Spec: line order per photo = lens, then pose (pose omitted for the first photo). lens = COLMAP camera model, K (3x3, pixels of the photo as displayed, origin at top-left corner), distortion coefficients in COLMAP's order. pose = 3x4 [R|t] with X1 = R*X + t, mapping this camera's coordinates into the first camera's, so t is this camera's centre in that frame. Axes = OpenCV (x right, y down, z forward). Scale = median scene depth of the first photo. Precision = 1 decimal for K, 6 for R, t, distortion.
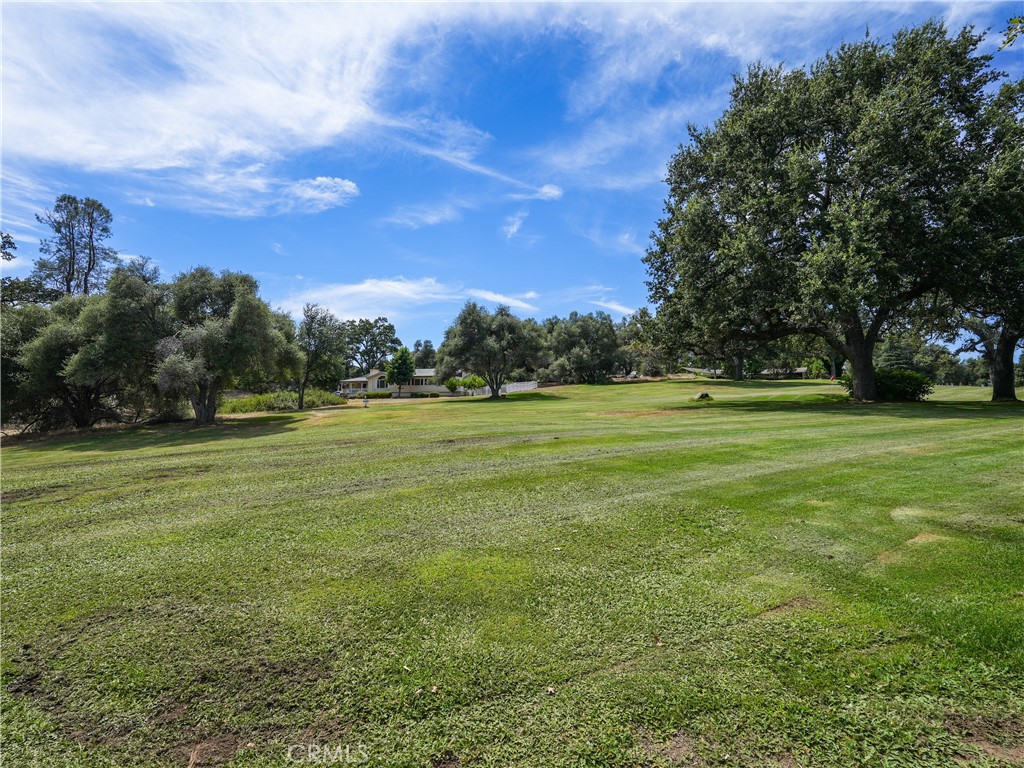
lens RADIAL K [[533.2, 0, 521.4], [0, 533.2, 386.0], [0, 0, 1]] dist [-0.006661, 0.009290]
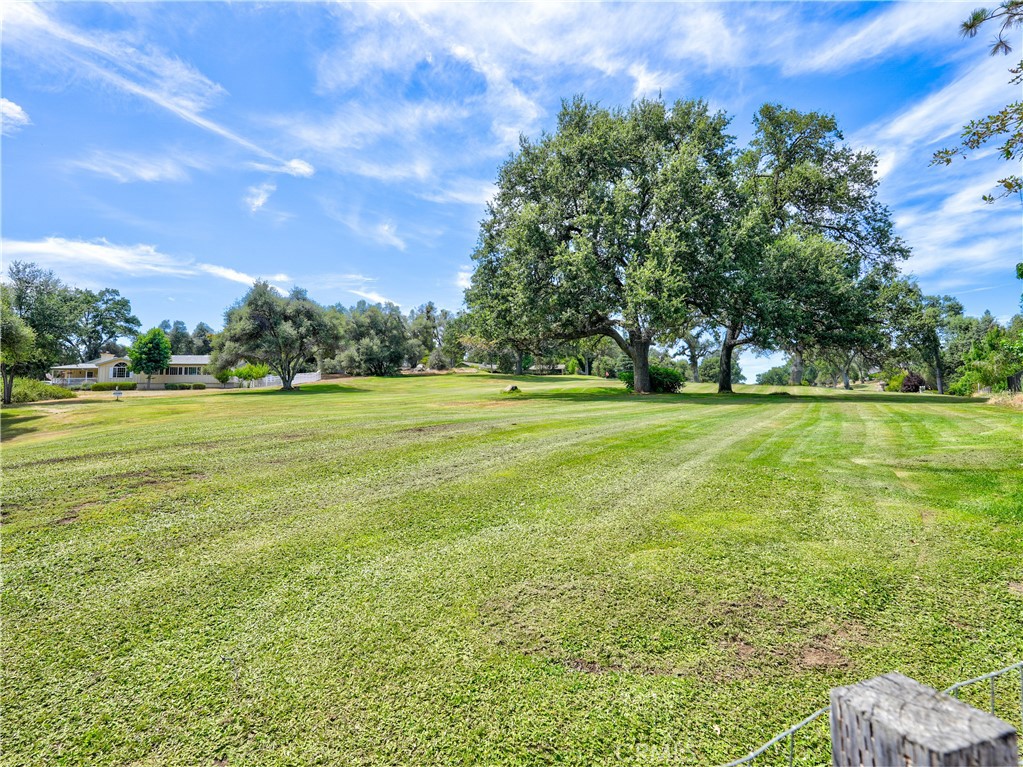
lens RADIAL K [[532.7, 0, 519.3], [0, 532.7, 387.4], [0, 0, 1]] dist [-0.006661, 0.009290]
pose [[0.899504, 0.006164, 0.436868, -0.064762], [-0.012625, 0.999850, 0.011886, 0.001709], [-0.436729, -0.016207, 0.899447, 0.009418]]
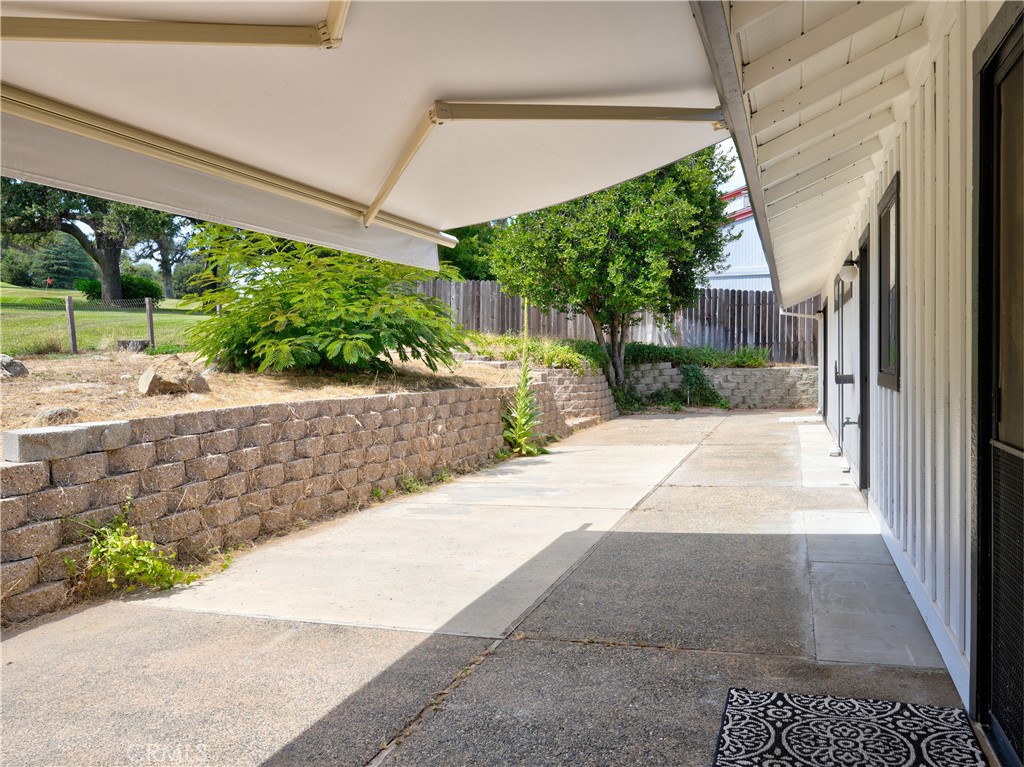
lens RADIAL K [[835.2, 0, 512.9], [0, 835.2, 386.2], [0, 0, 1]] dist [0.002149, -0.004392]
pose [[0.390978, -0.044105, 0.919342, -0.198596], [-0.062145, 0.995307, 0.074178, 0.005423], [-0.918299, -0.086134, 0.386403, -0.116879]]
